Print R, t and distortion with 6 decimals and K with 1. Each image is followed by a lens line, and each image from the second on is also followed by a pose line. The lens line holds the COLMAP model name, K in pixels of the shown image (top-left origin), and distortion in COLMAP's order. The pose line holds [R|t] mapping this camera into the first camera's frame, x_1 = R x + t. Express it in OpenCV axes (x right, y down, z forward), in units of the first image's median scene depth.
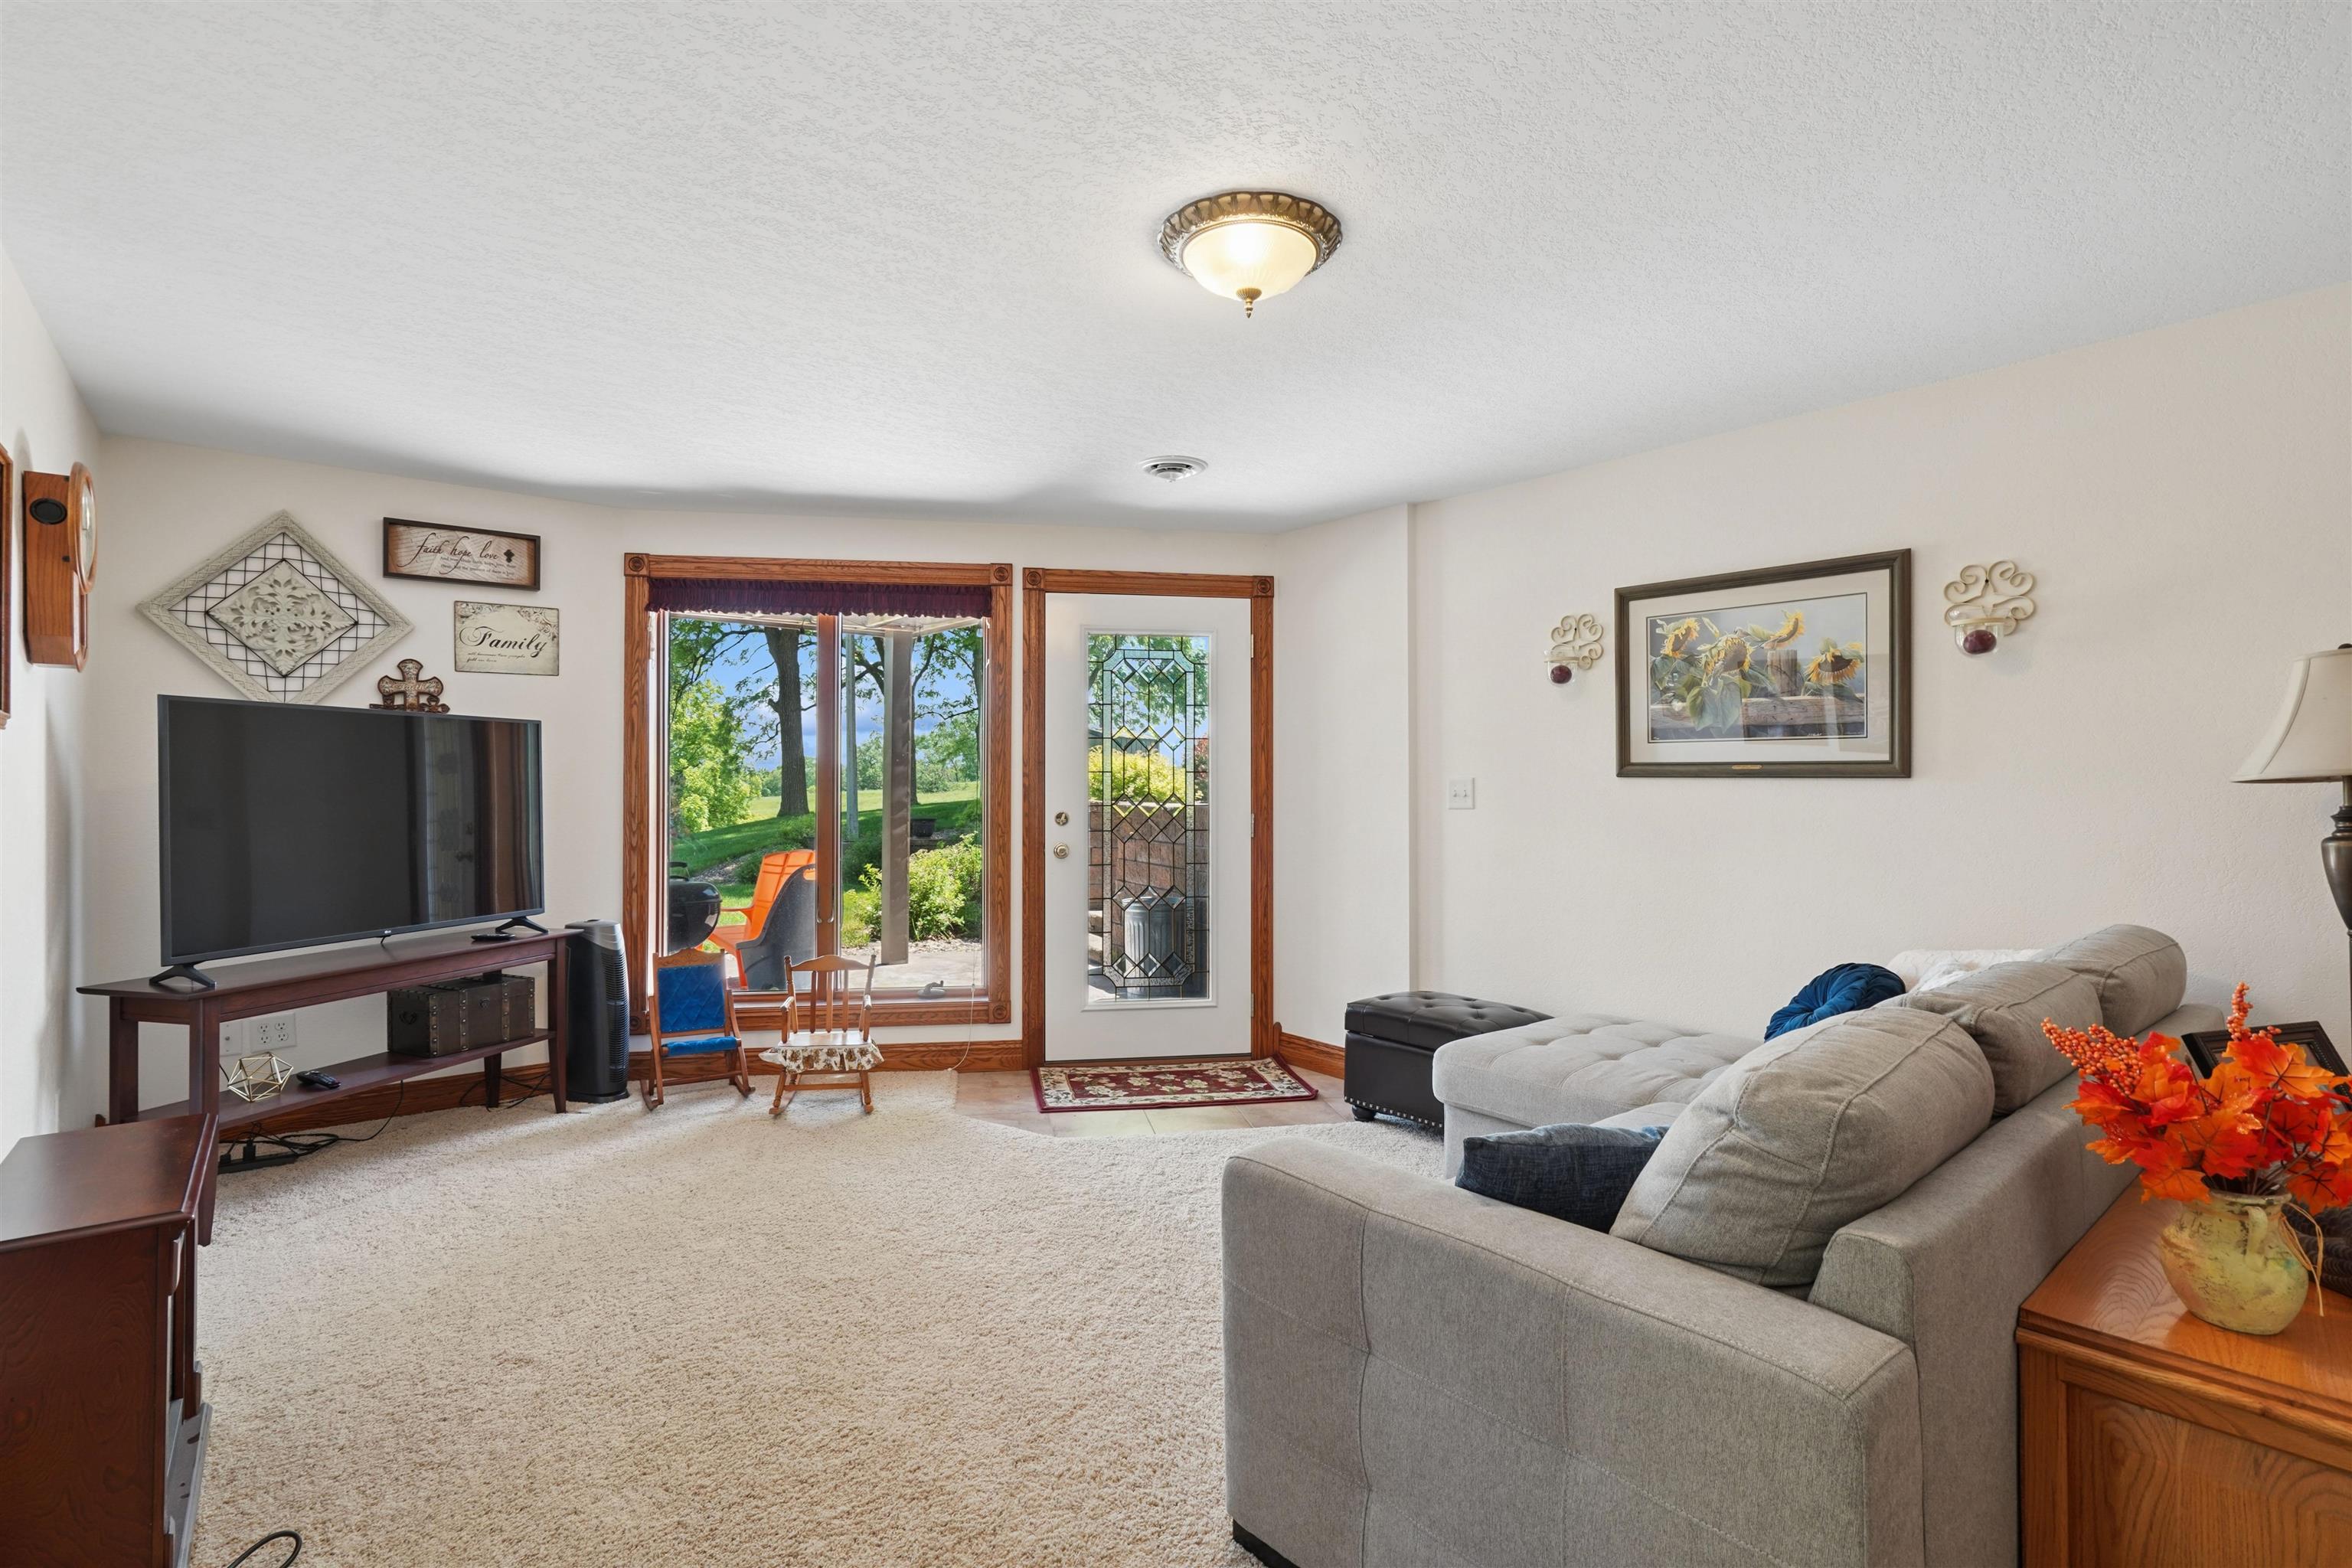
lens RADIAL K [[1098.2, 0, 1170.5], [0, 1098.2, 781.6], [0, 0, 1]] dist [-0.004334, 0.000781]
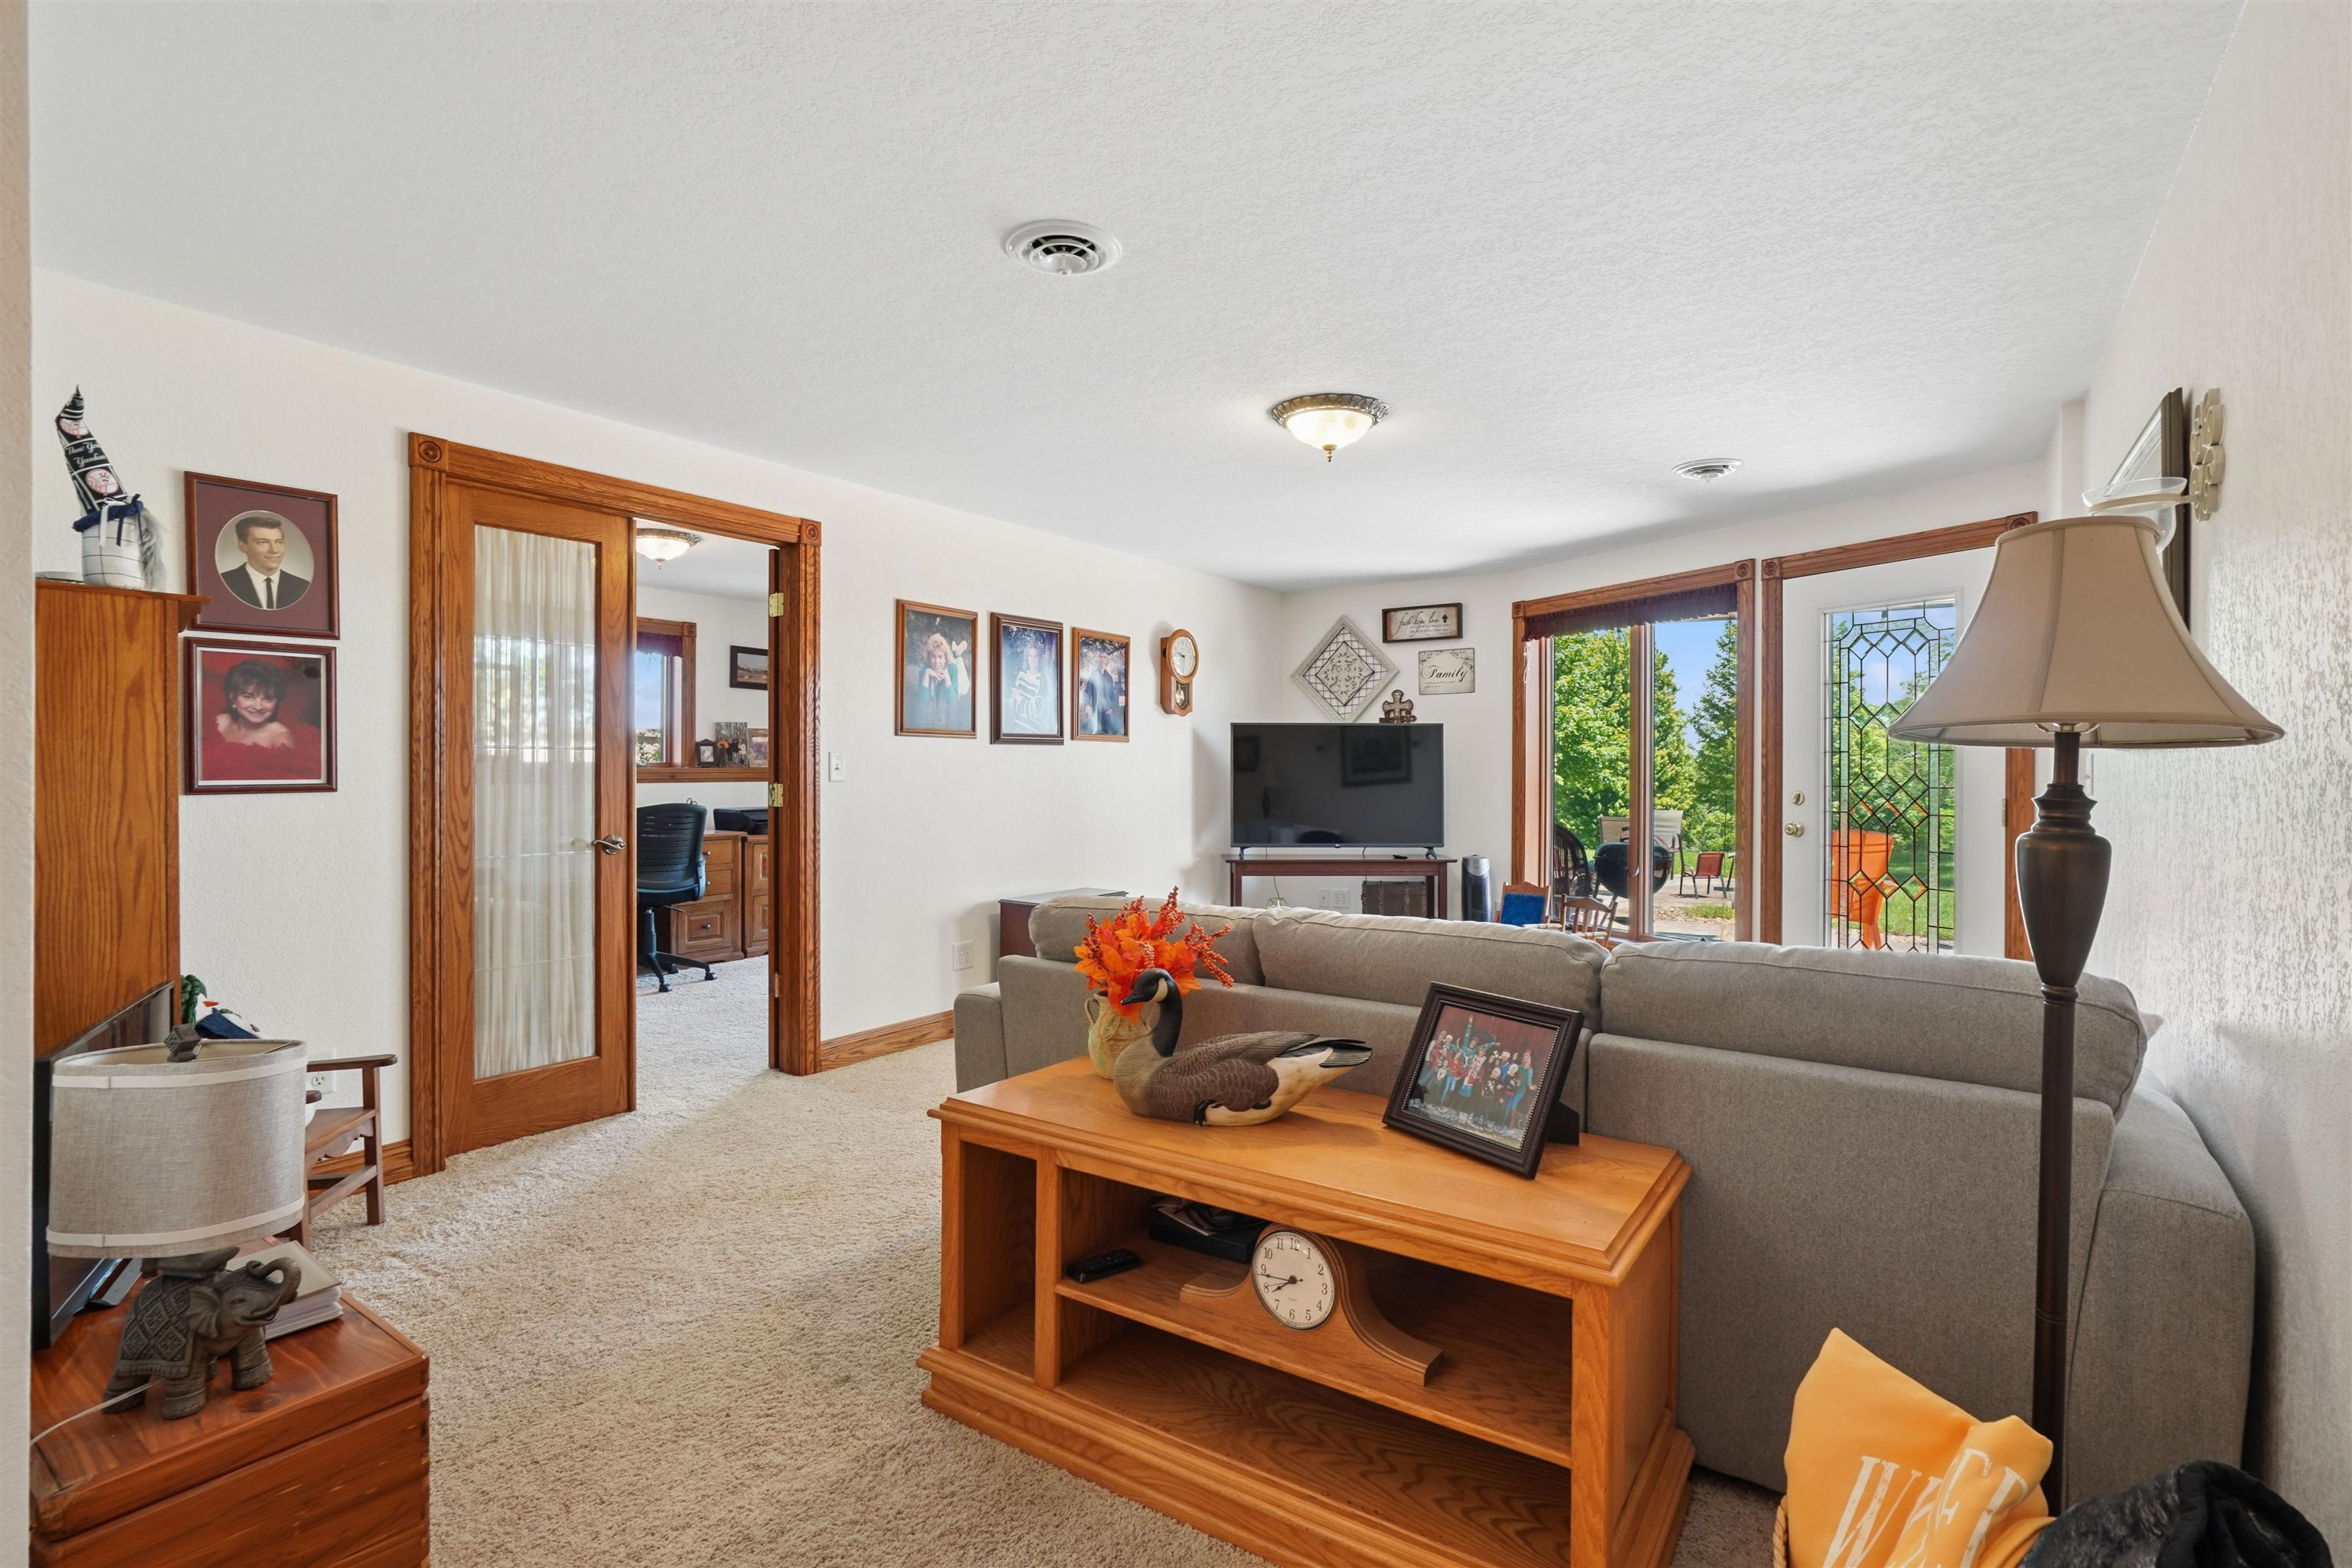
lens RADIAL K [[1098.2, 0, 1163.2], [0, 1098.2, 774.8], [0, 0, 1]] dist [-0.004334, 0.000781]
pose [[0.304896, 0.009021, -0.952343, 0.671301], [0.002609, 0.999943, 0.010307, -0.000225], [0.952382, -0.005627, 0.304856, 0.120565]]
